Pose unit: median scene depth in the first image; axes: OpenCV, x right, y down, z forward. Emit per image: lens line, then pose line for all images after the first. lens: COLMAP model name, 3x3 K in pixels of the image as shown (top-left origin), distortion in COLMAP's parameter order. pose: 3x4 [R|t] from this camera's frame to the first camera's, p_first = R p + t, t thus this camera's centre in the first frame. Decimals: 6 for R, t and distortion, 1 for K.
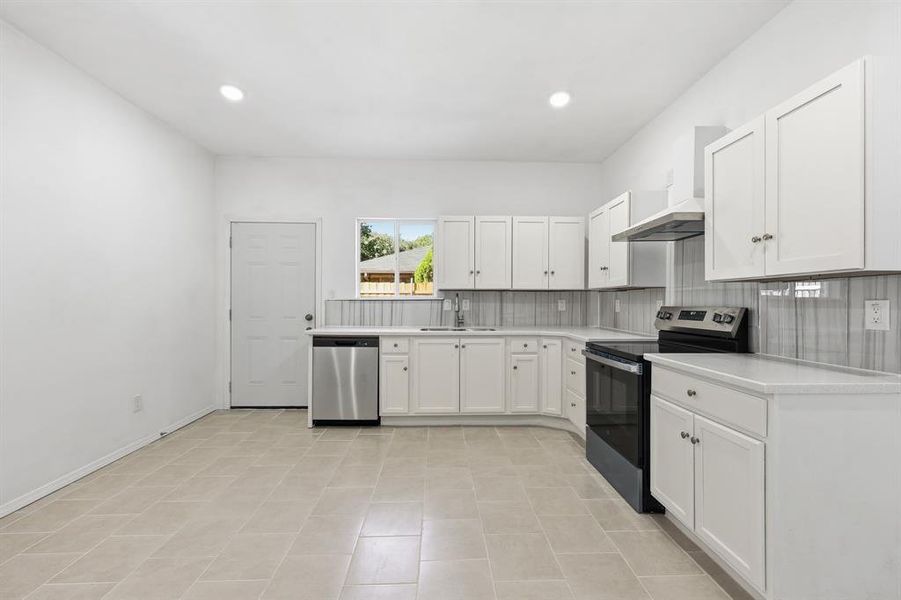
lens RADIAL K [[369.4, 0, 450.4], [0, 369.4, 303.2], [0, 0, 1]] dist [0.003580, 0.000379]
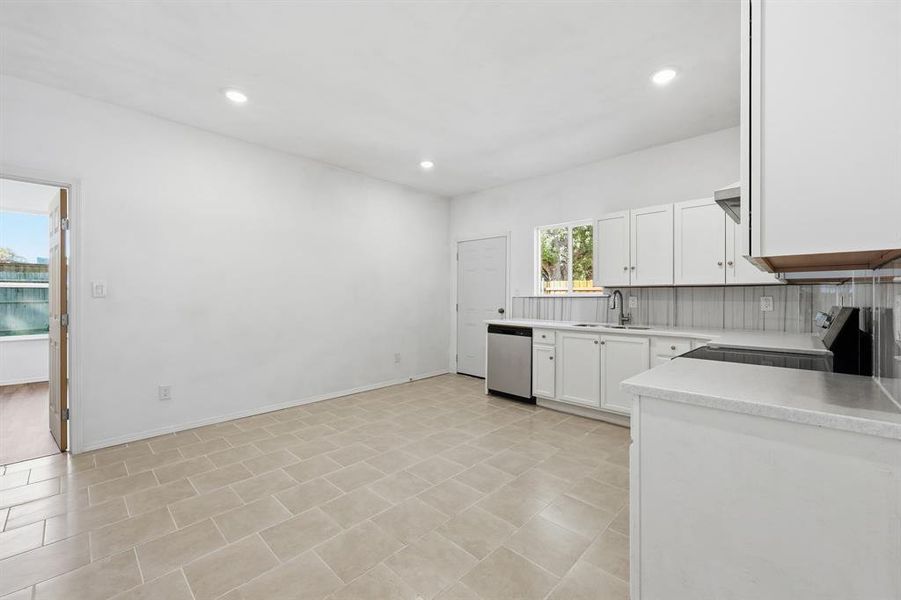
lens RADIAL K [[369.4, 0, 456.6], [0, 369.4, 297.3], [0, 0, 1]] dist [0.003580, 0.000379]
pose [[0.702525, 0.000911, -0.711658, 0.470136], [-0.007614, 0.999952, -0.006237, 0.001188], [0.711618, 0.009800, 0.702498, 0.000332]]
